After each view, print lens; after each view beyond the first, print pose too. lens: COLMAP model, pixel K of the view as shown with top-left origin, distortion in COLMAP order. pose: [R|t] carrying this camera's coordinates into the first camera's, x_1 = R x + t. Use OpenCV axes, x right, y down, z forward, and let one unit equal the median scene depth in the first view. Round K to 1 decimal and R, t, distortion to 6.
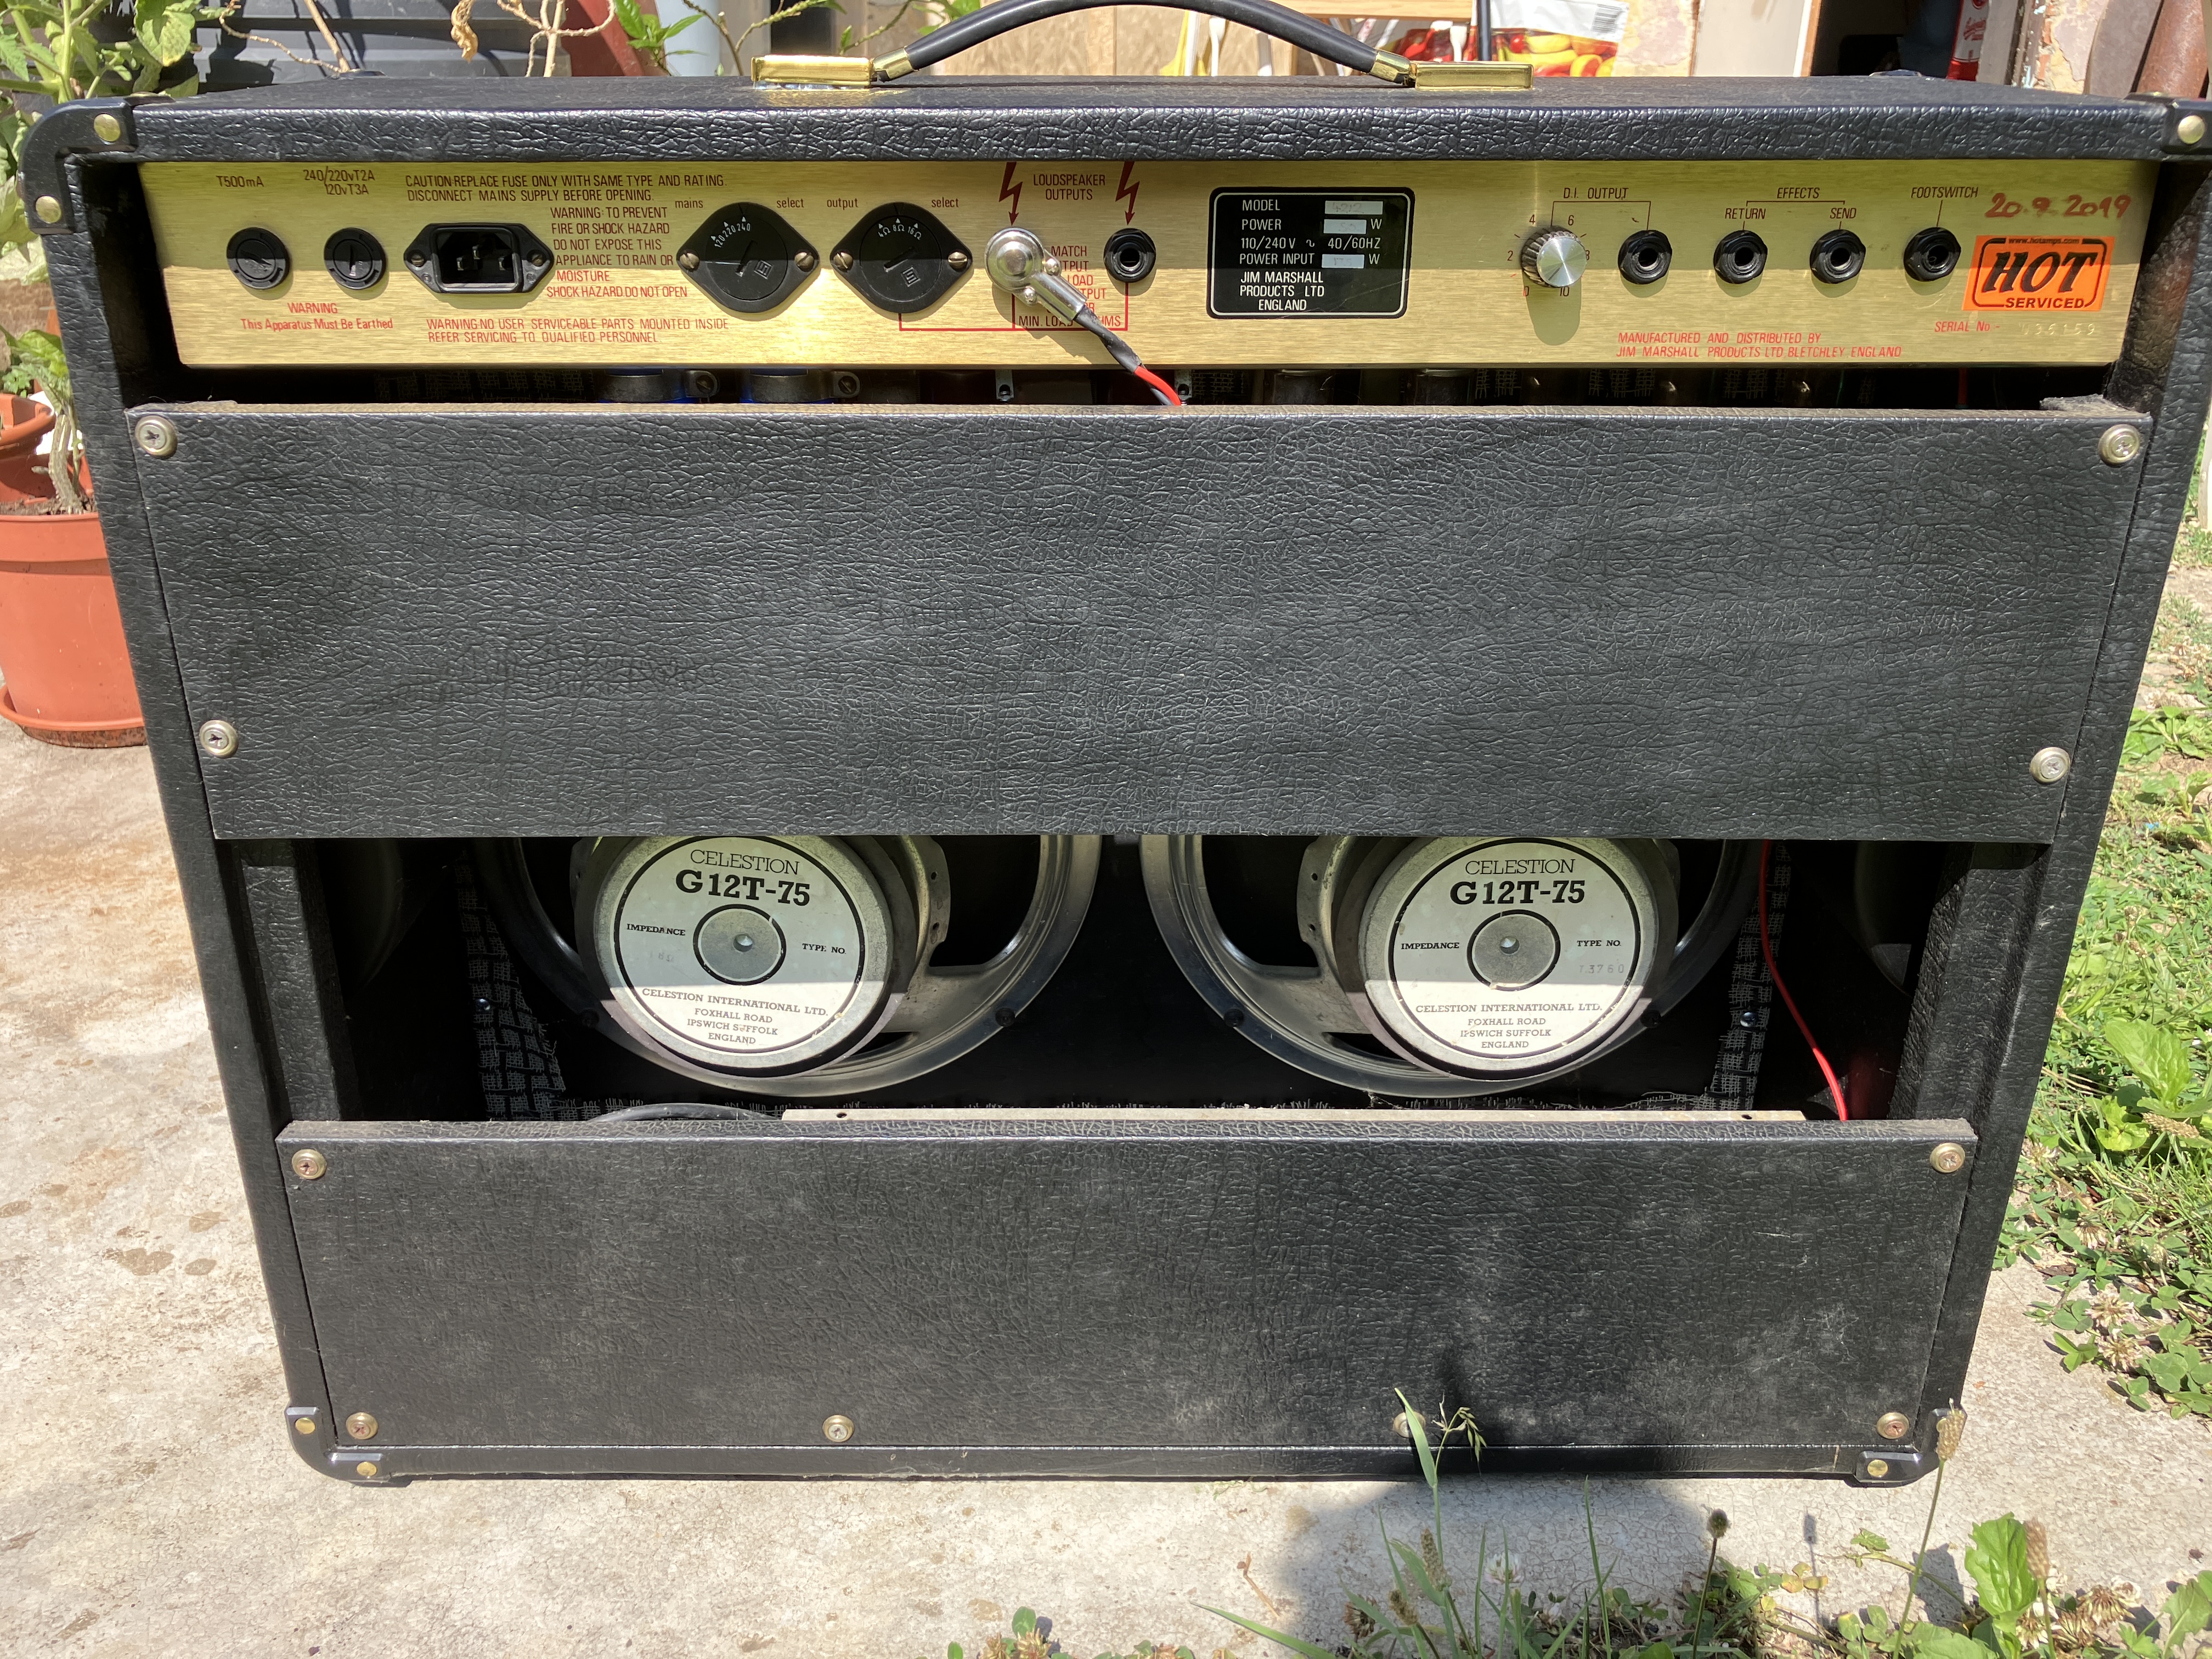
lens RADIAL K [[1769.3, 0, 1086.8], [0, 1769.3, 792.7], [0, 0, 1]] dist [0.014122, -0.016381]
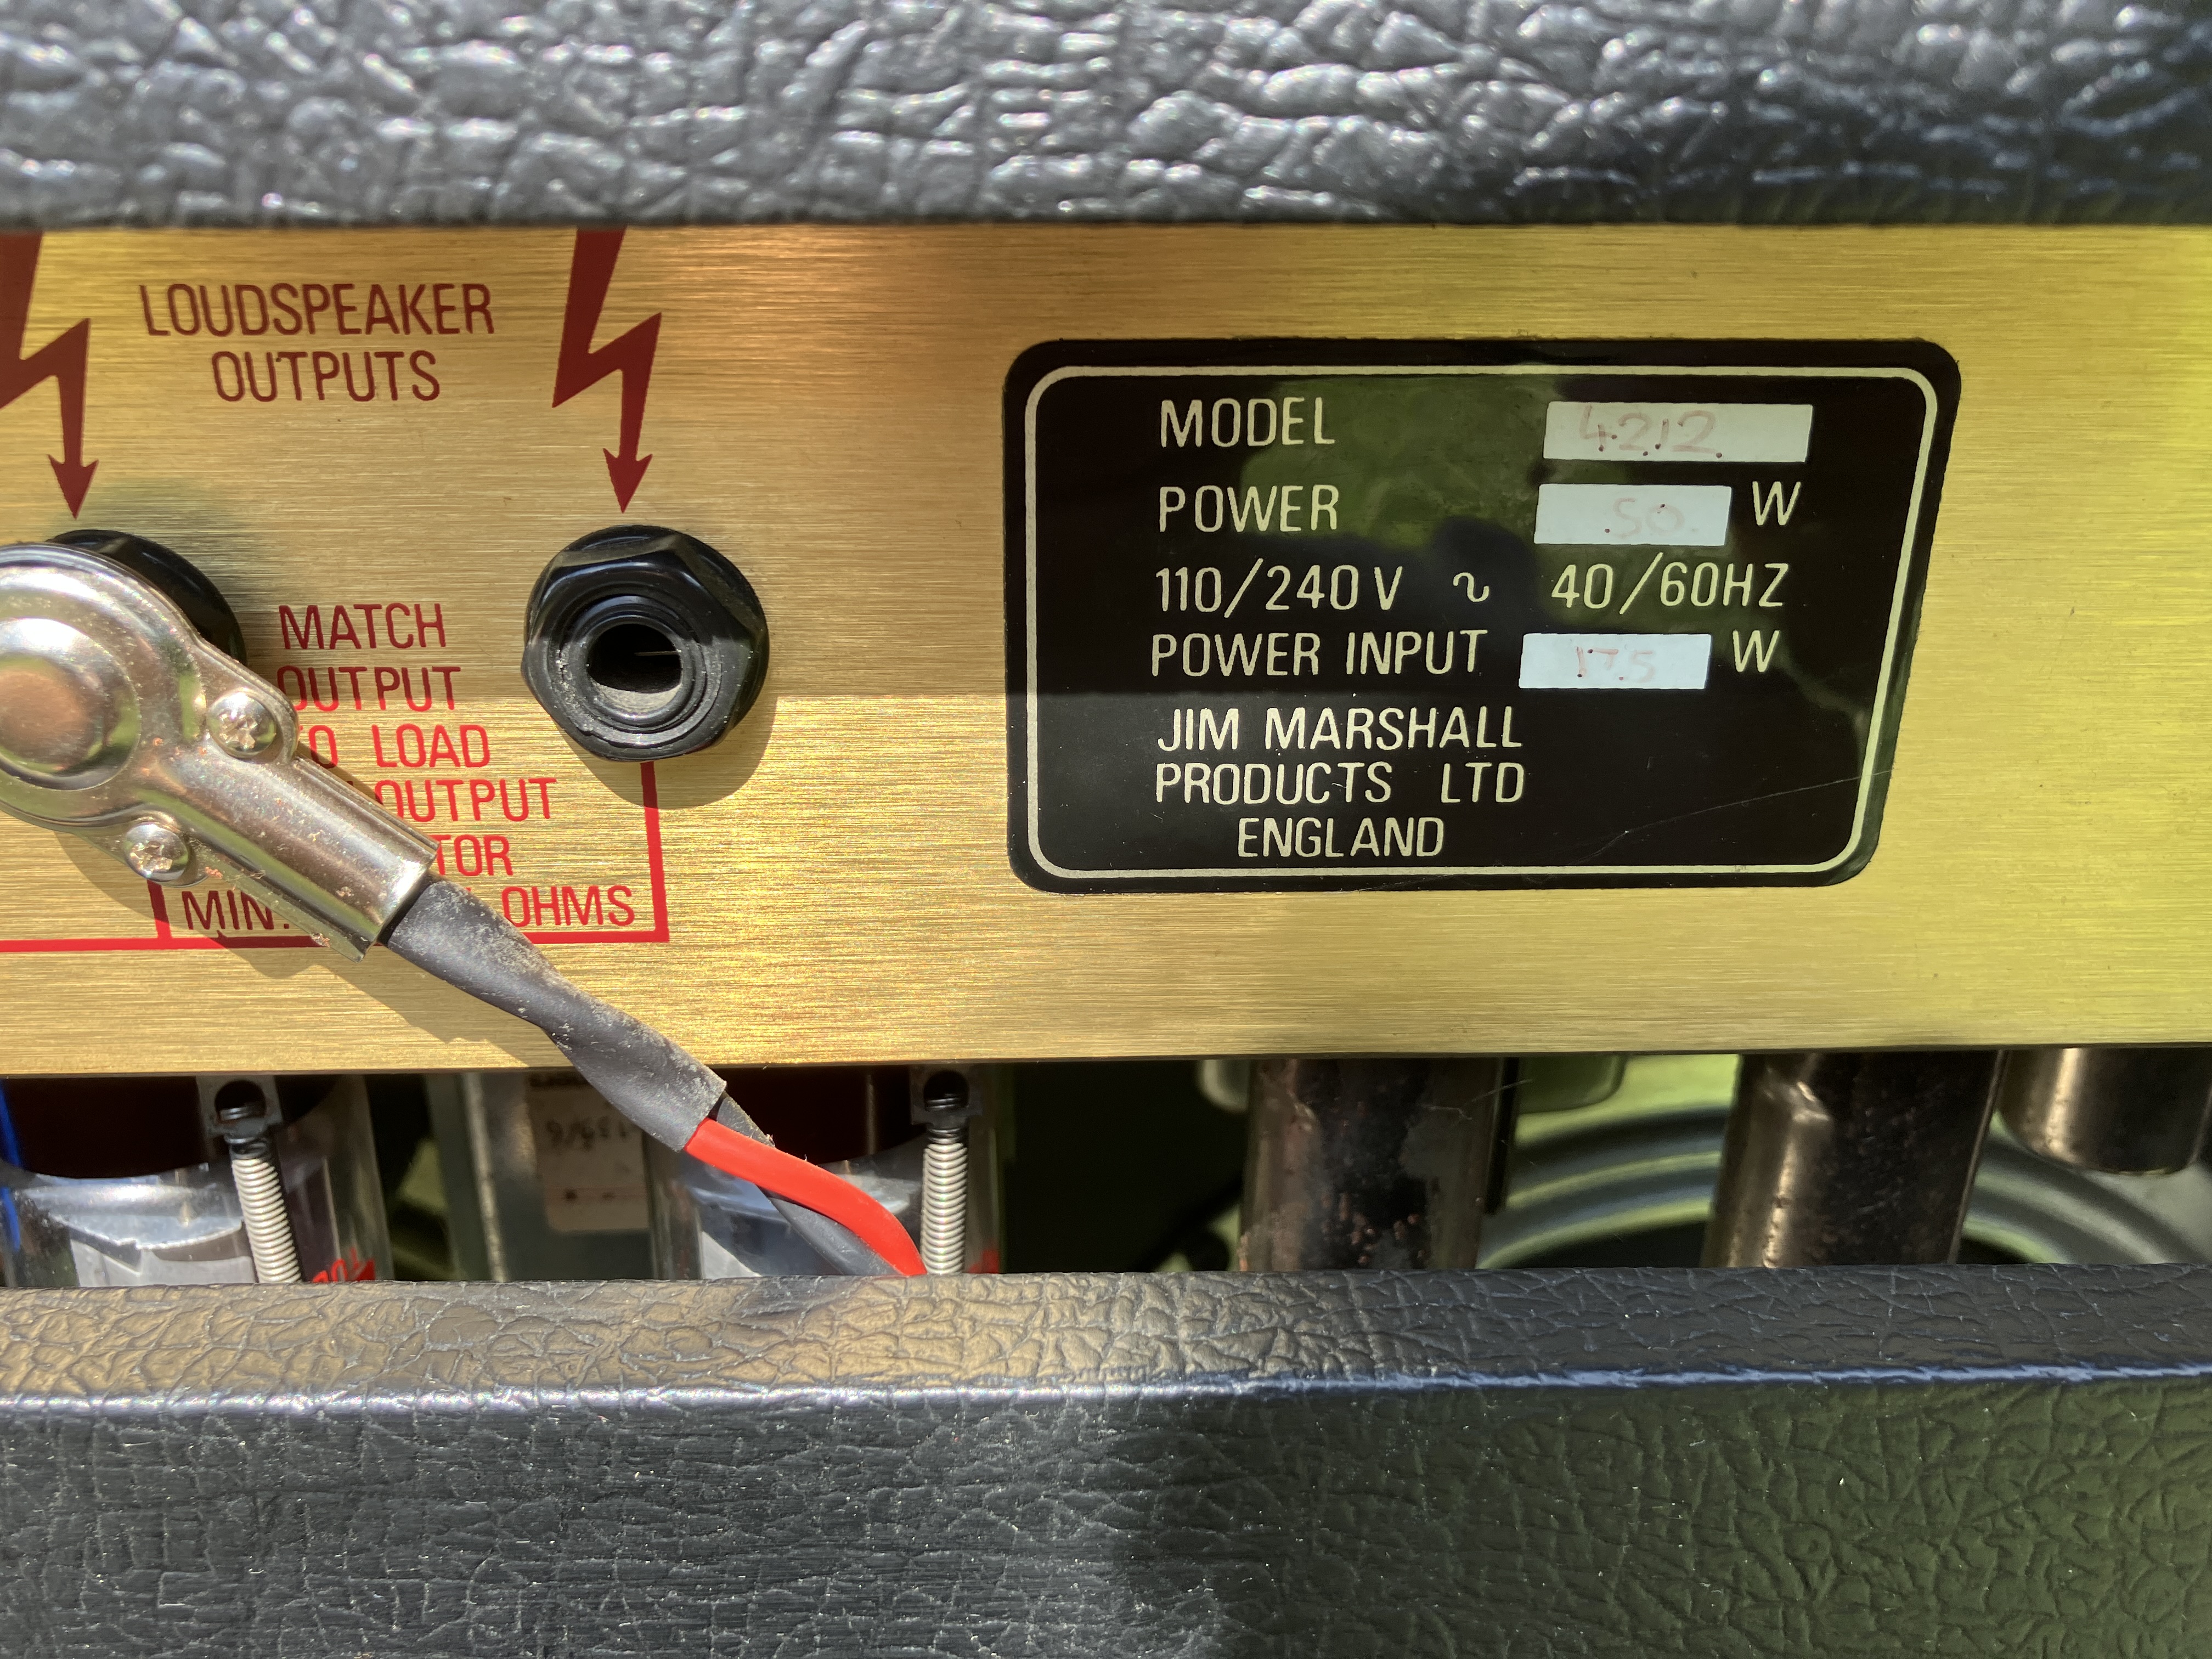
lens RADIAL K [[1769.3, 0, 1082.3], [0, 1769.3, 774.9], [0, 0, 1]] dist [0.014122, -0.016381]
pose [[0.999606, -0.009104, 0.026554, 0.067867], [0.009594, 0.999784, -0.018410, -0.266763], [-0.026381, 0.018657, 0.999478, 0.736873]]
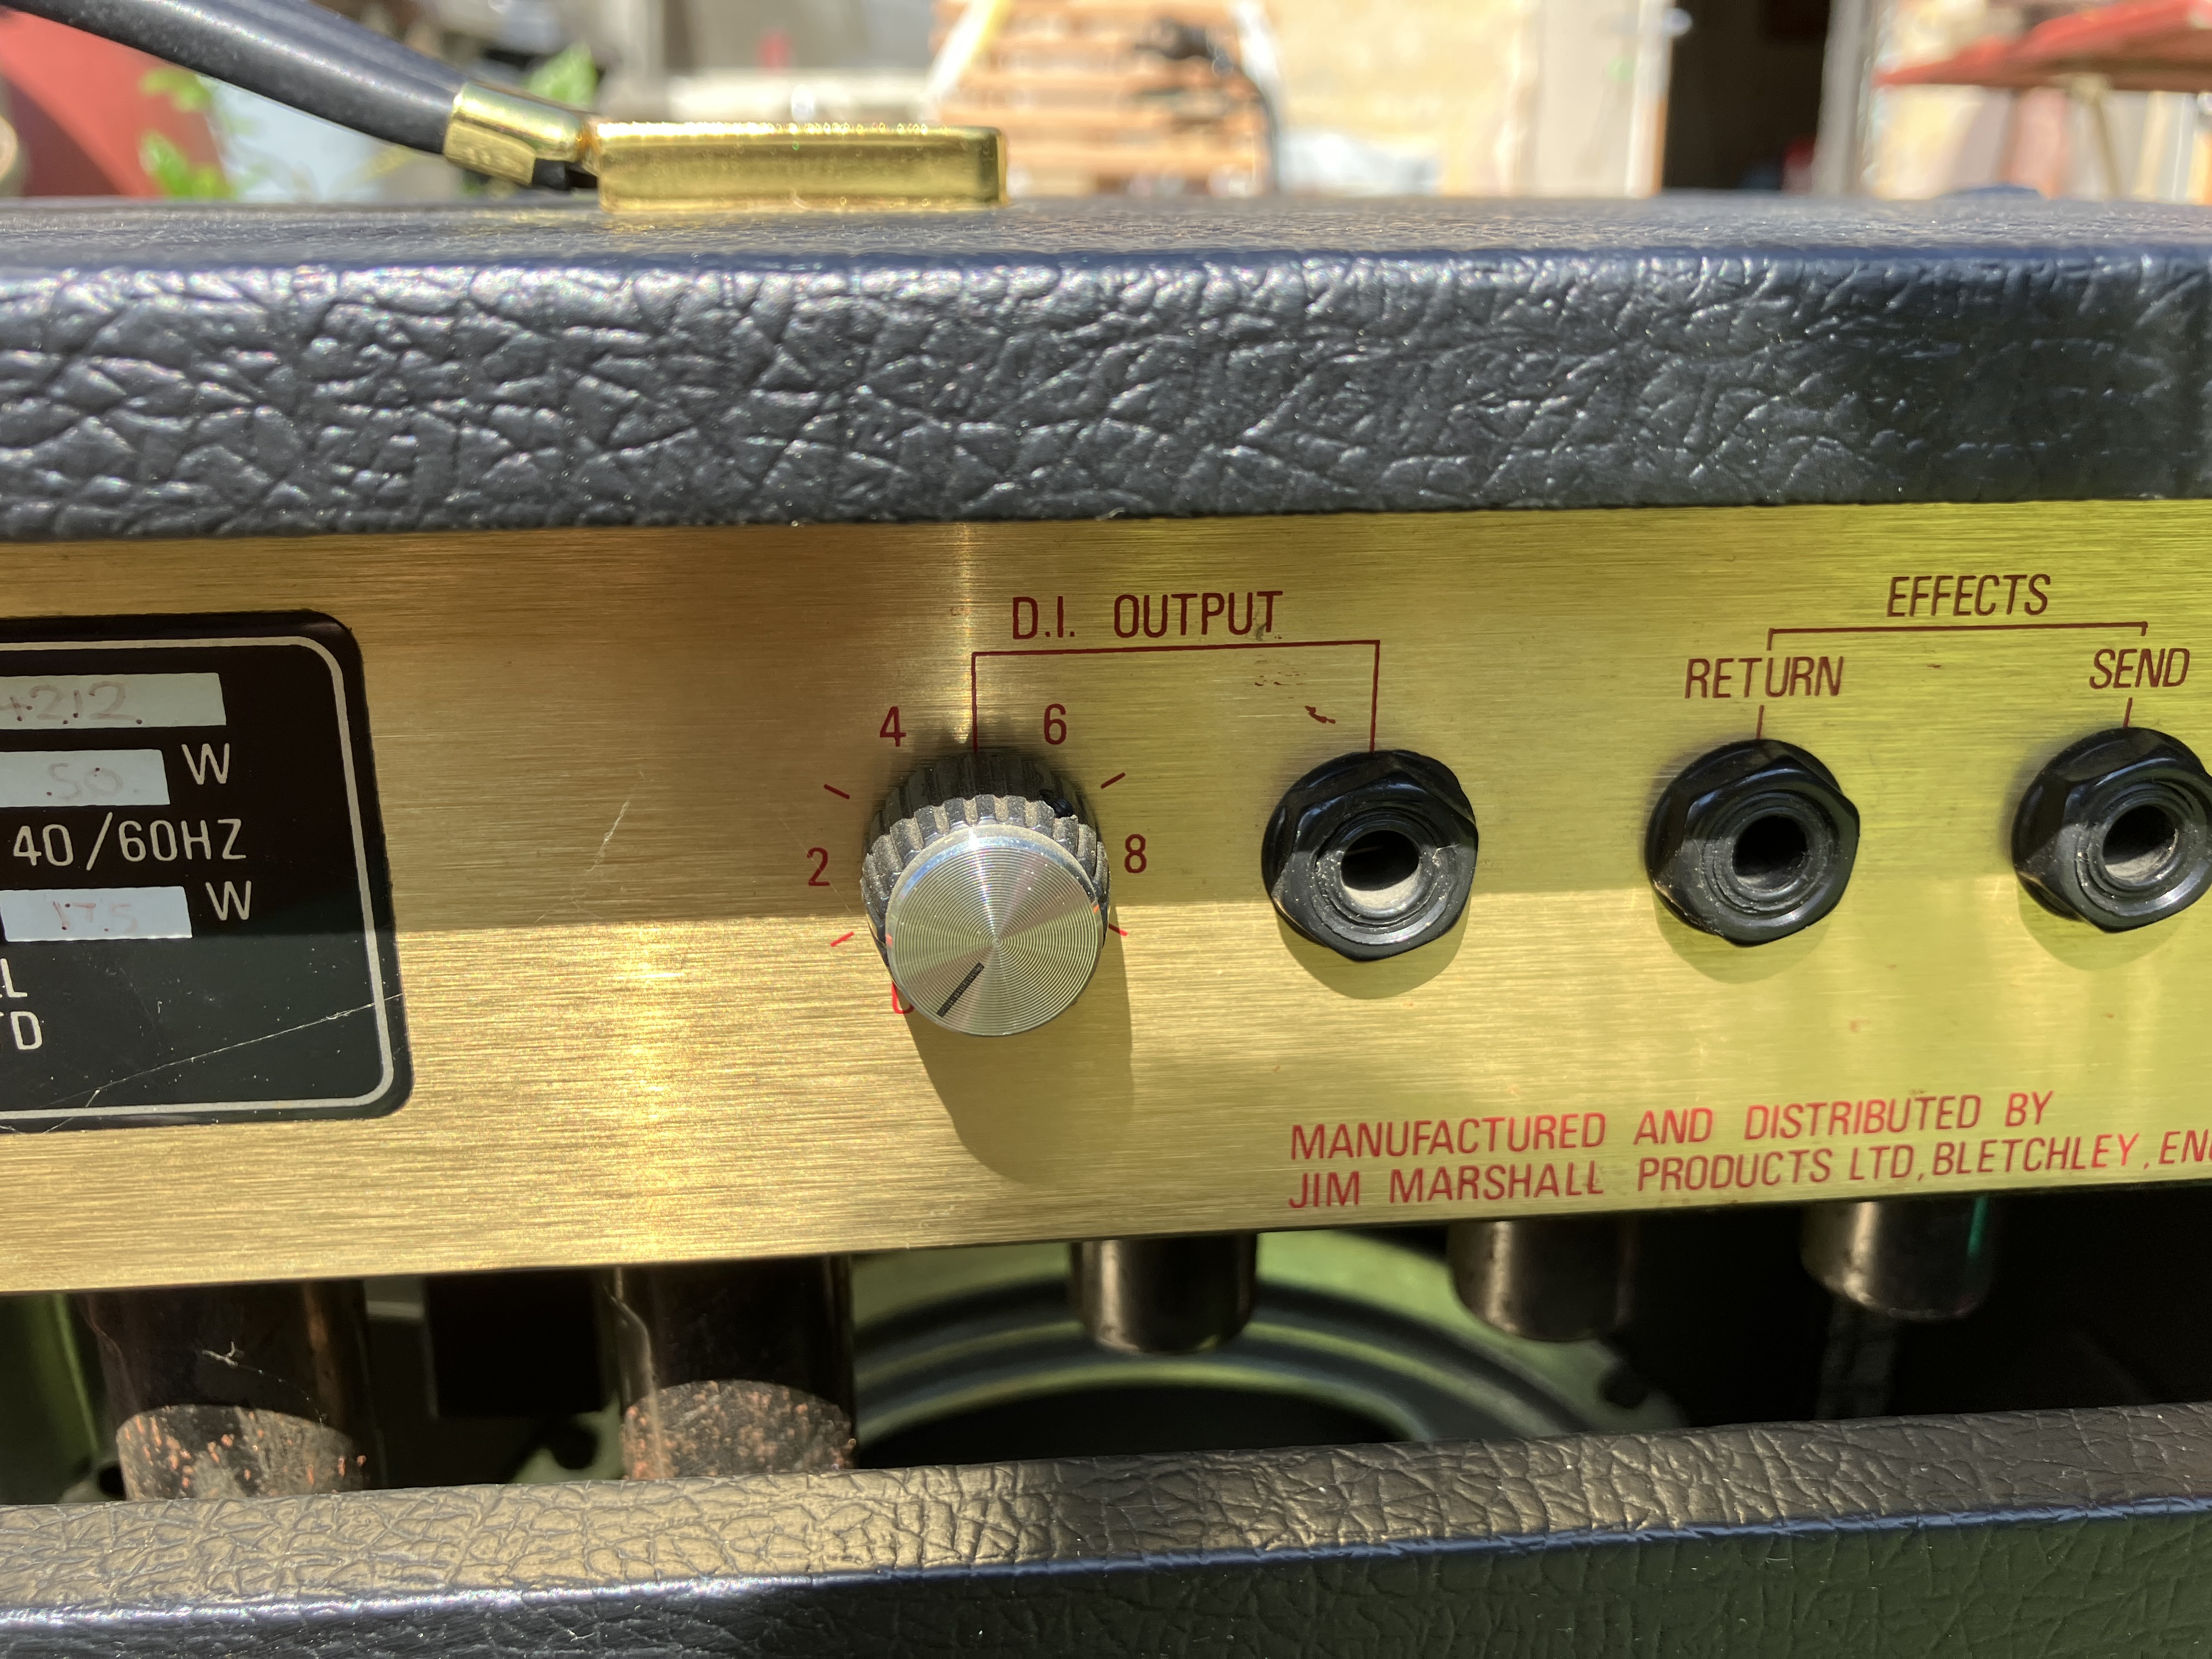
lens RADIAL K [[1769.3, 0, 1067.7], [0, 1769.3, 829.6], [0, 0, 1]] dist [0.014122, -0.016381]
pose [[0.997407, -0.032513, 0.064197, 0.243492], [0.036883, 0.996996, -0.068102, -0.274569], [-0.061790, 0.070293, 0.995611, 0.717785]]
